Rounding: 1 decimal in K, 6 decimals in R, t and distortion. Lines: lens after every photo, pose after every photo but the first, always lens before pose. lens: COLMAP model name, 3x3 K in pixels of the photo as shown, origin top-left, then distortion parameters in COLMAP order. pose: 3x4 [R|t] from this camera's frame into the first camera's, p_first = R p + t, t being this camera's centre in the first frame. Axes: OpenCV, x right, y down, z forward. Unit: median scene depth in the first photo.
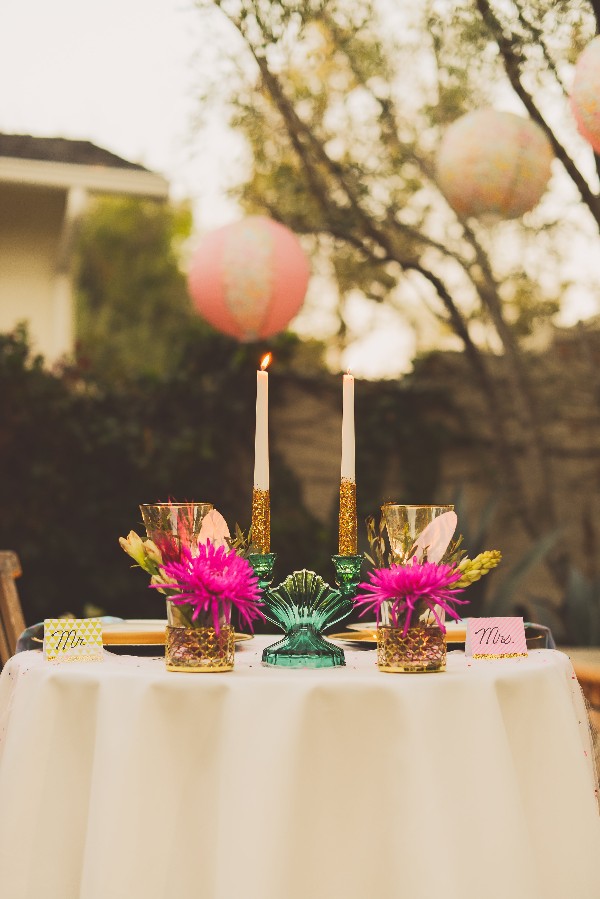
lens RADIAL K [[1296.6, 0, 300.0], [0, 1296.6, 449.5], [0, 0, 1]] dist [0.022629, 0.033058]
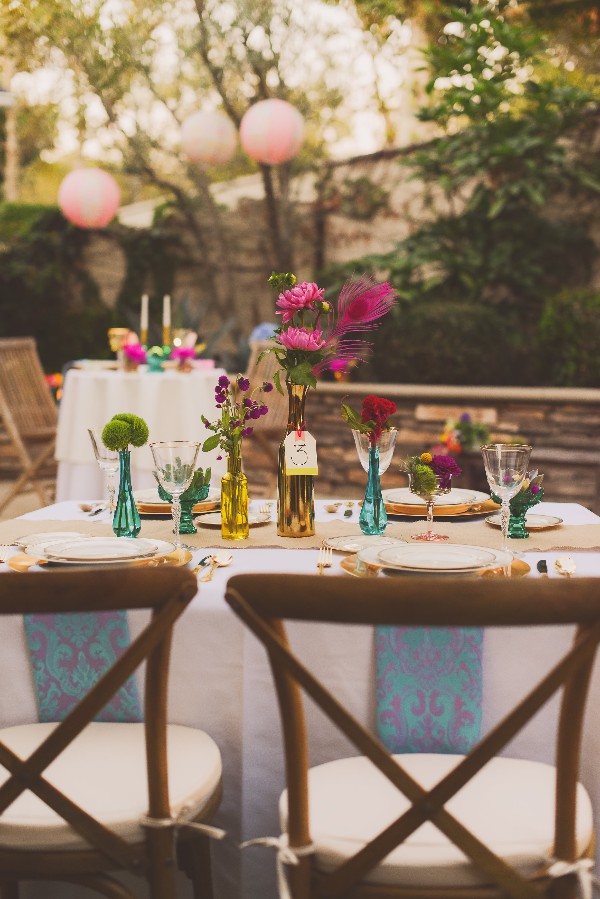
lens RADIAL K [[1296.6, 0, 300.0], [0, 1296.6, 449.5], [0, 0, 1]] dist [0.022629, 0.033058]
pose [[0.975026, -0.016357, 0.221489, -0.156422], [-0.027305, 0.980889, 0.192642, -0.130668], [-0.220407, -0.193879, 0.955946, -1.014176]]
